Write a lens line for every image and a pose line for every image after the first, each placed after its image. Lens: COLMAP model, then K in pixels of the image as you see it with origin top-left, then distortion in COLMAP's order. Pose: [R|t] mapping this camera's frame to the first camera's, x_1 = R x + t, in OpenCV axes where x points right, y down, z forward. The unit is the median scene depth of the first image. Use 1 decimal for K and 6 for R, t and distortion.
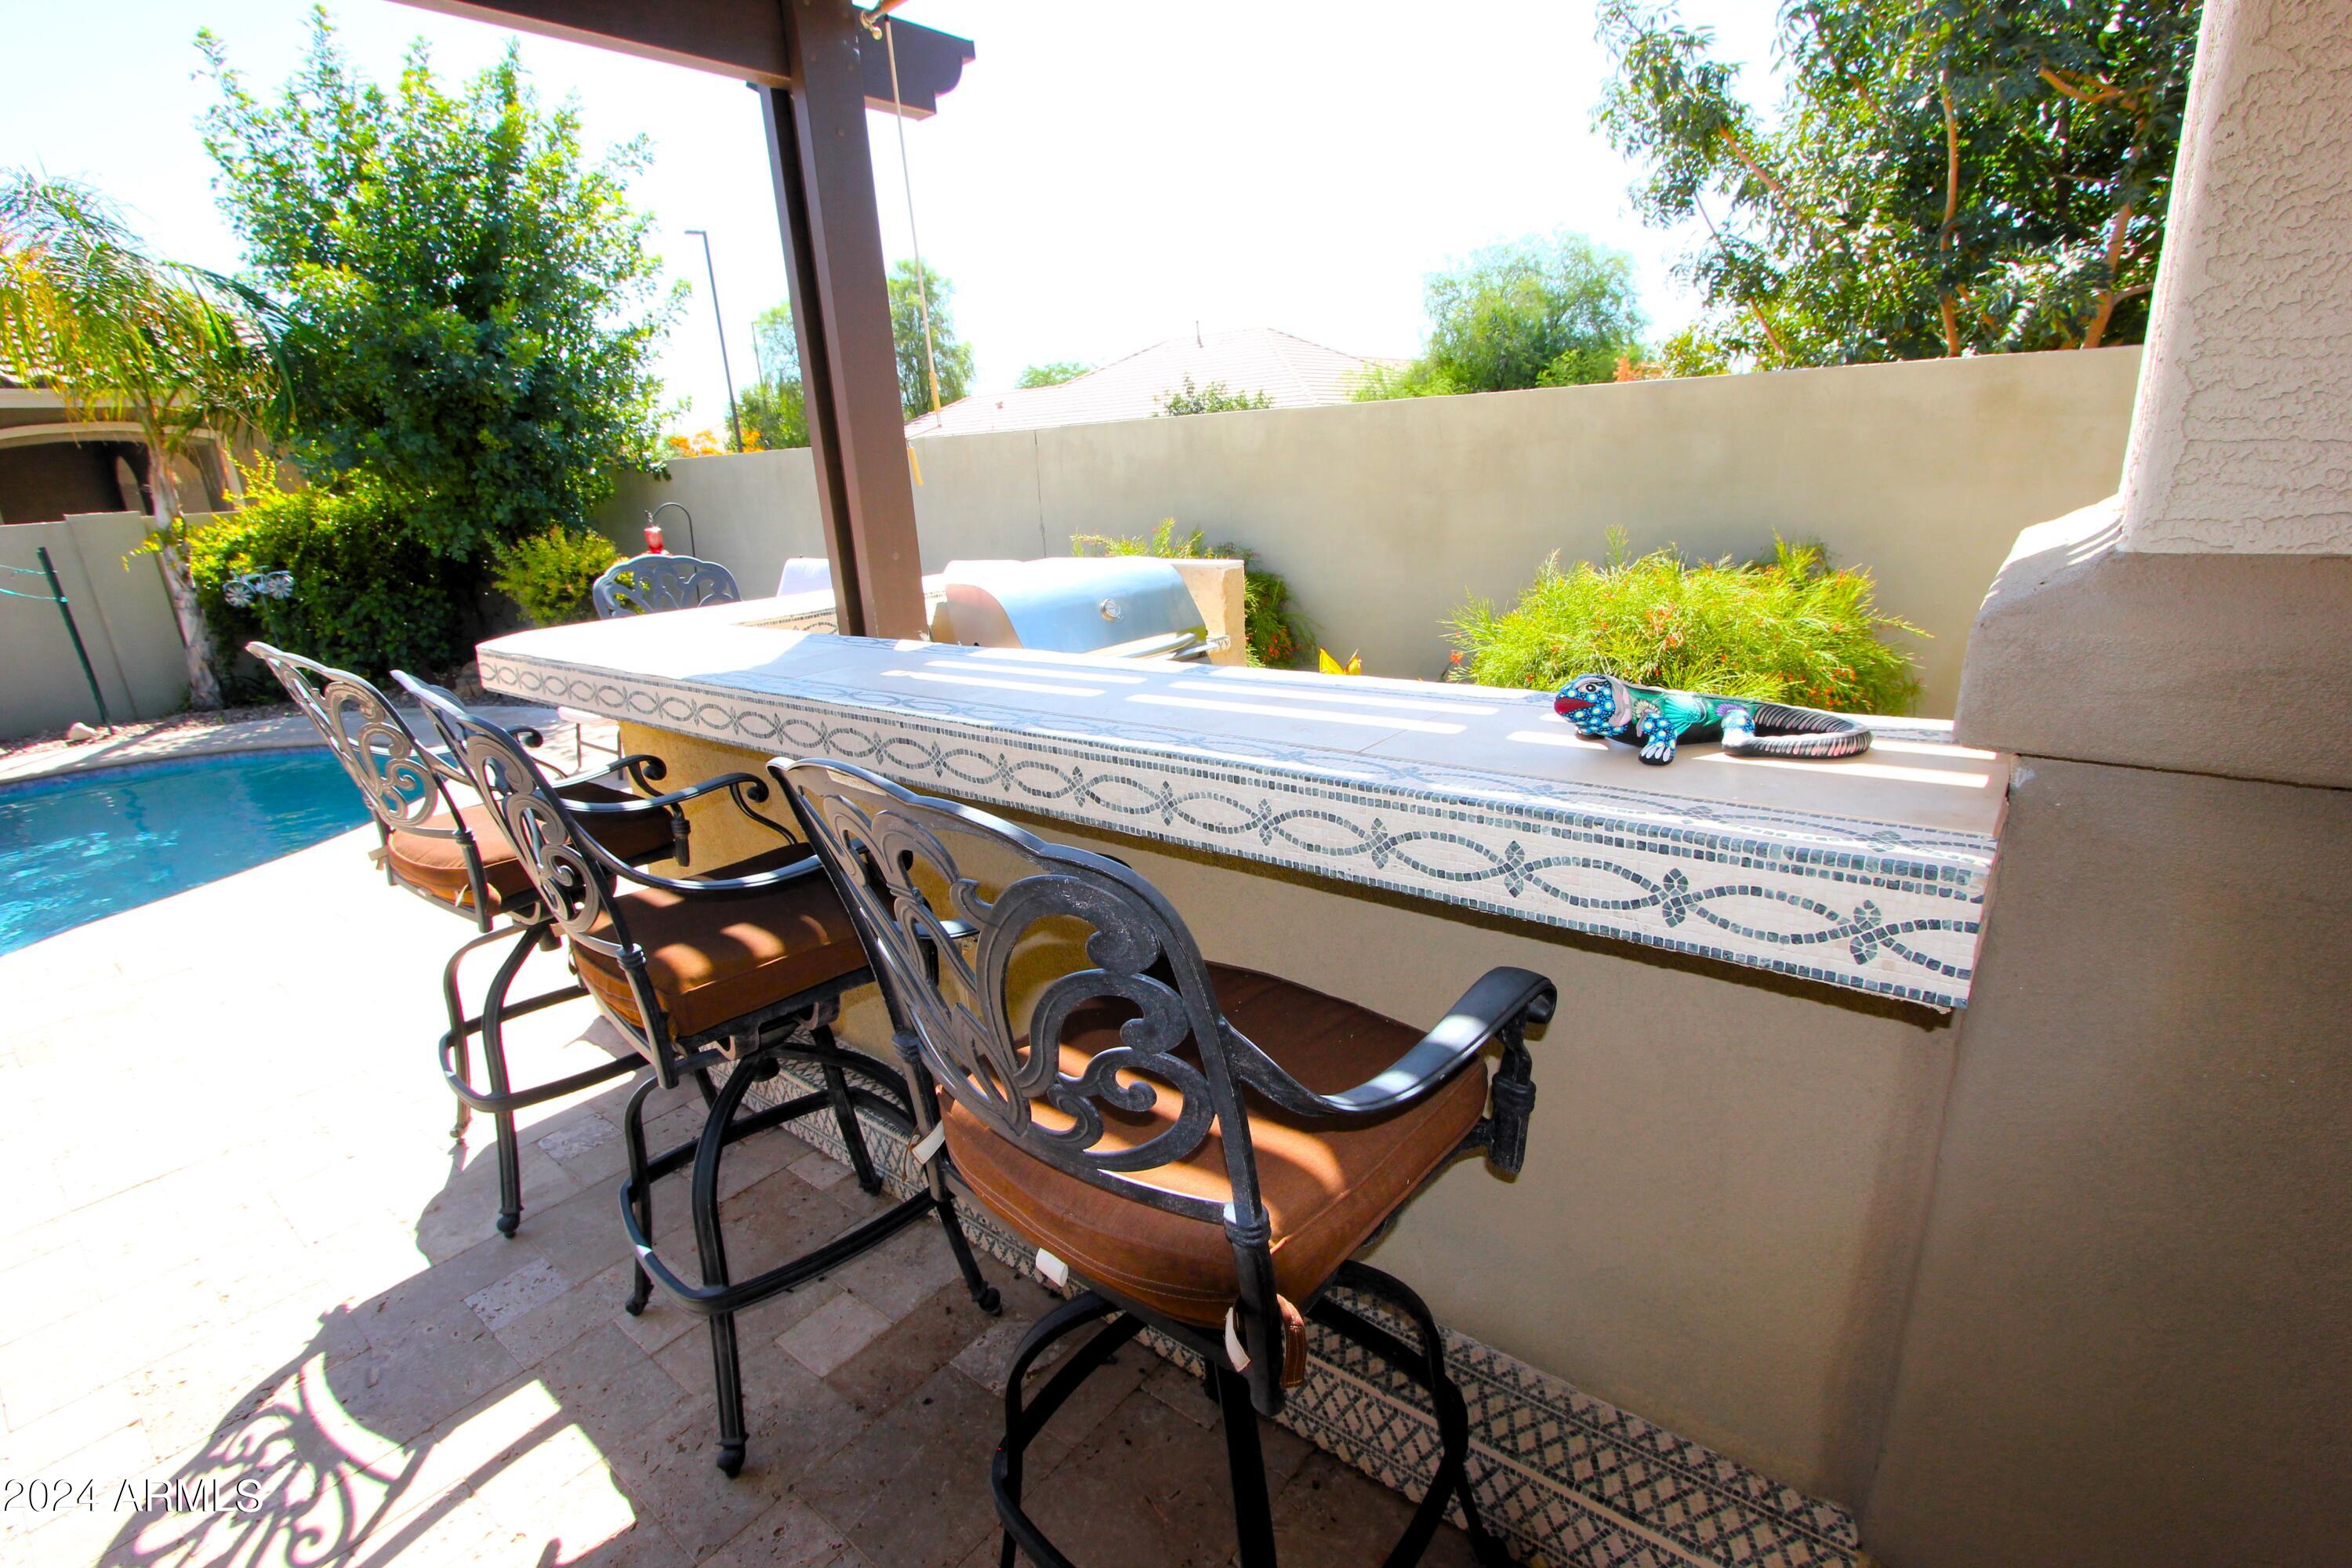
lens RADIAL K [[1086.6, 0, 1191.8], [0, 1086.6, 780.5], [0, 0, 1]] dist [-0.017789, 0.001453]
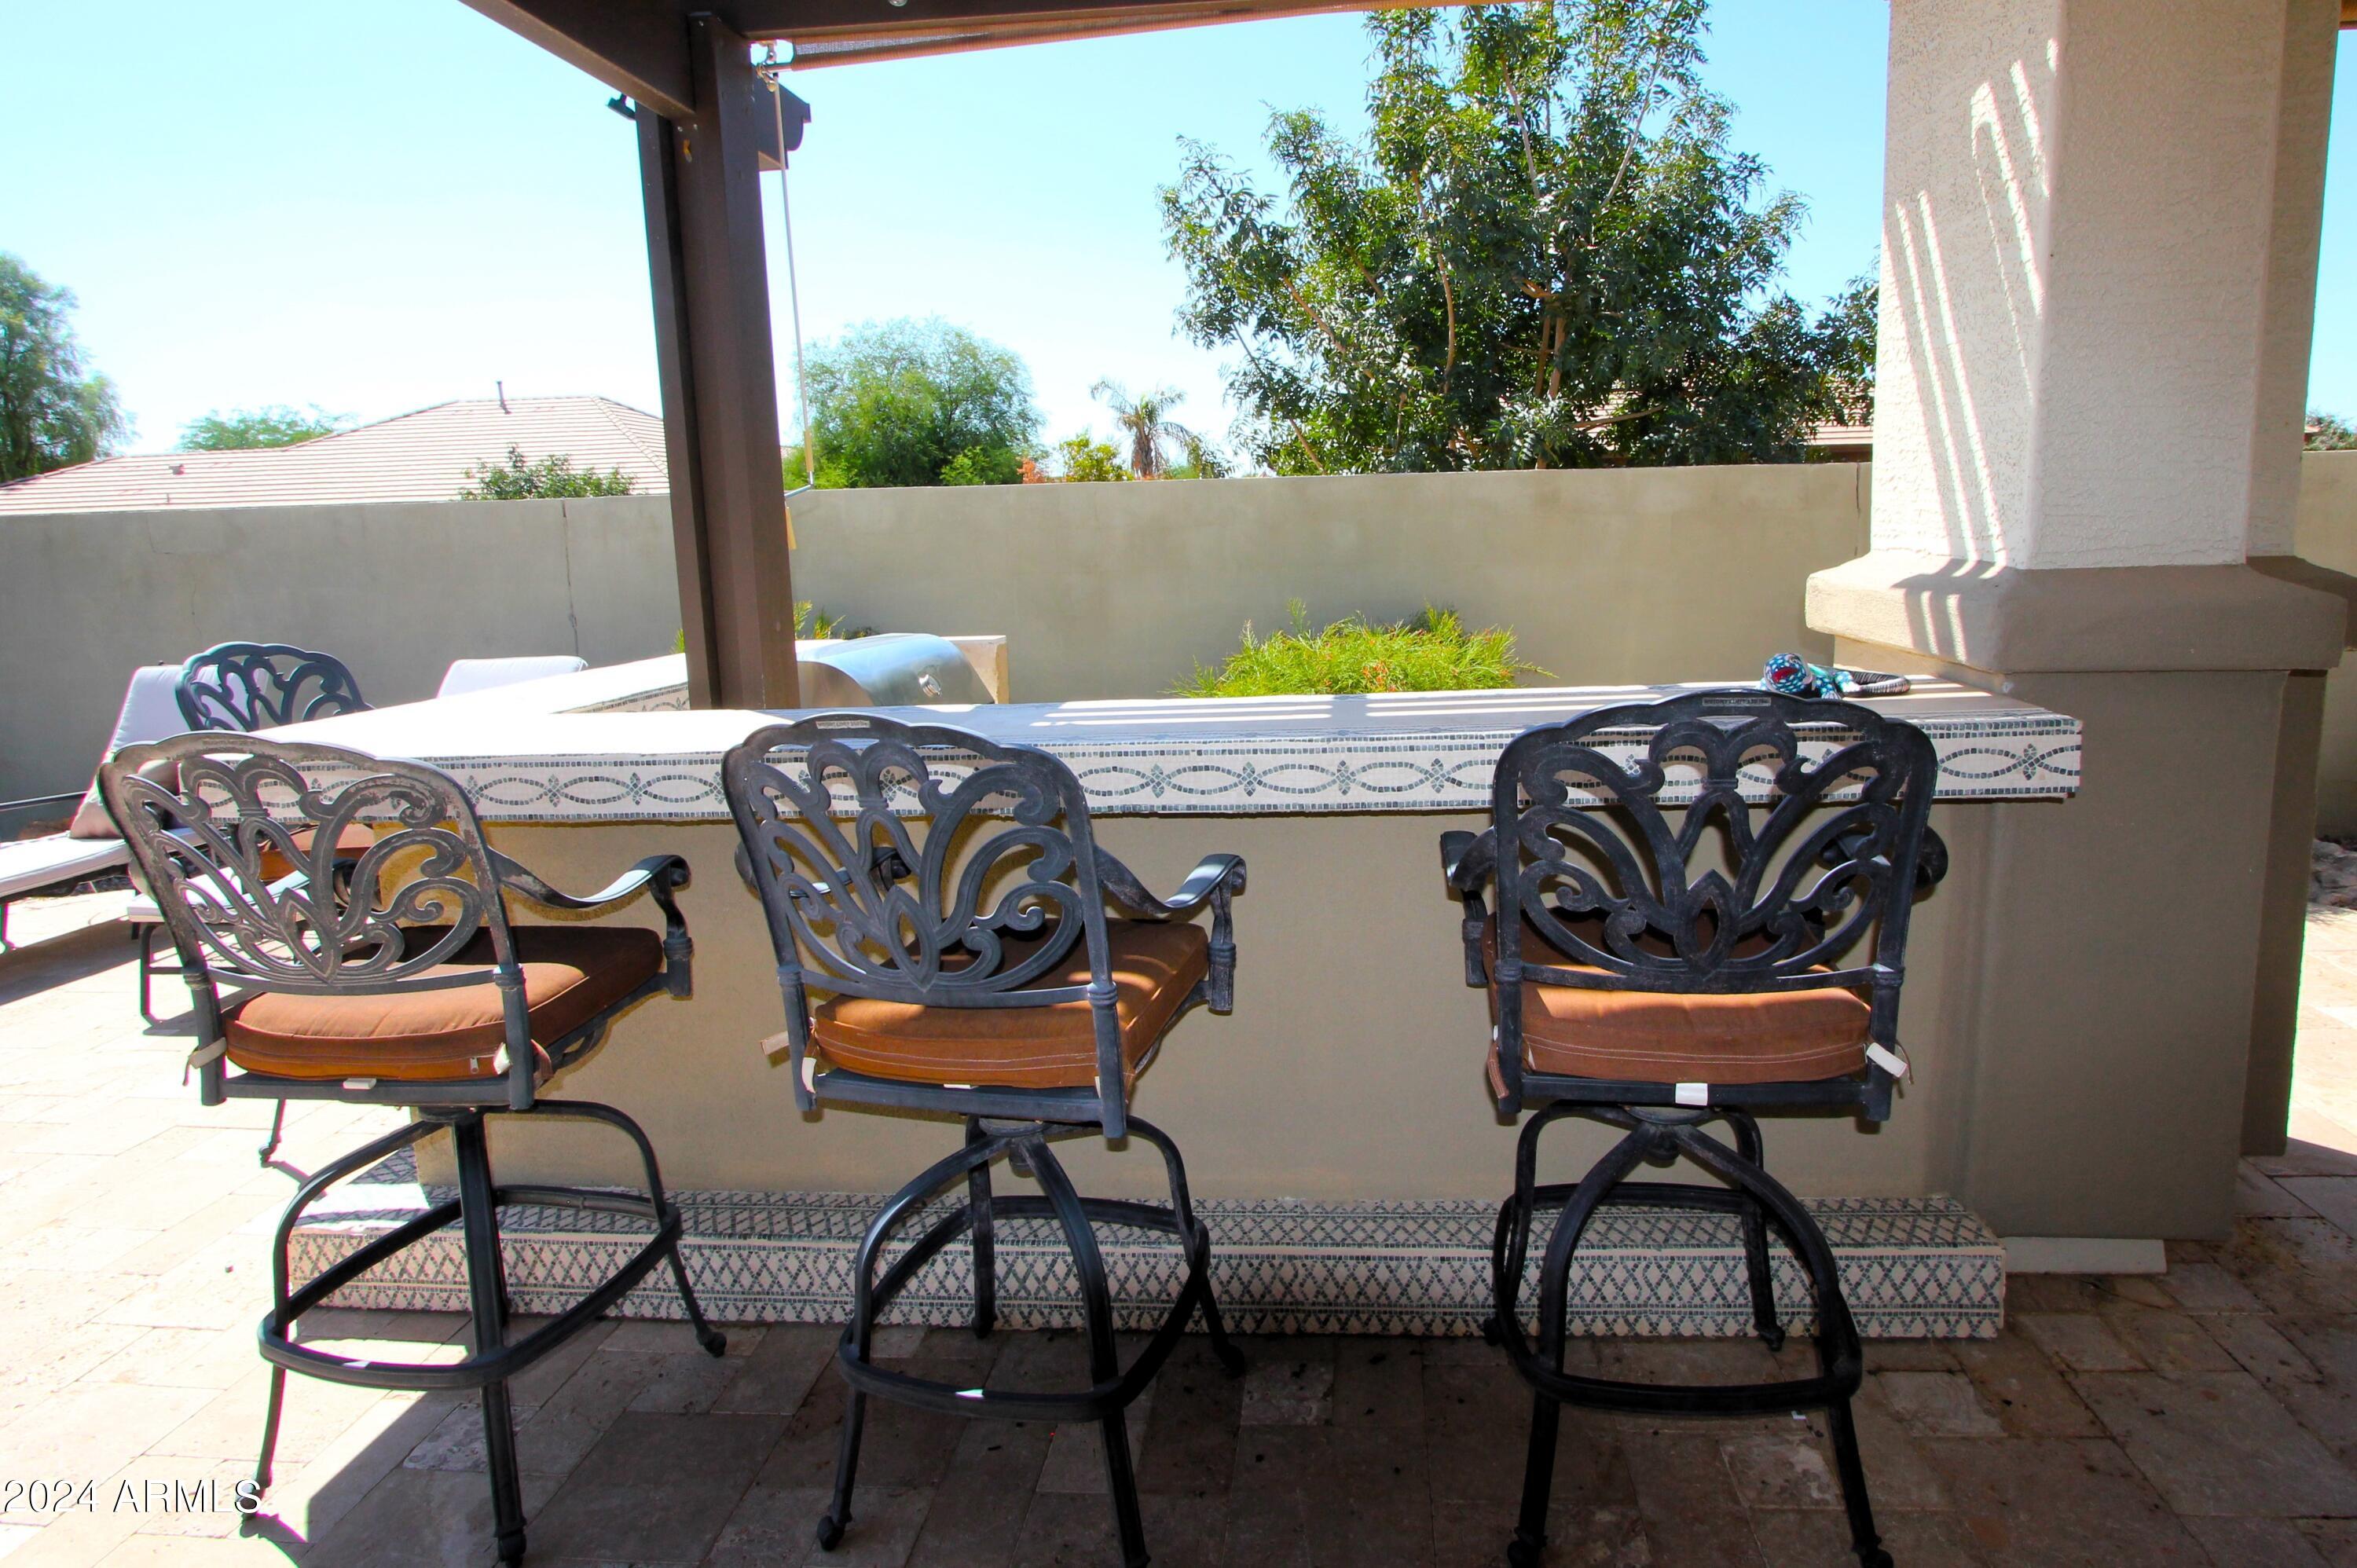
lens RADIAL K [[1257.0, 0, 1235.8], [0, 1257.0, 708.4], [0, 0, 1]] dist [-0.021423, 0.000993]
pose [[0.825480, -0.052684, 0.561967, -0.360223], [0.146661, 0.981457, -0.123421, 0.024098], [-0.545044, 0.184300, 0.817900, -0.006561]]
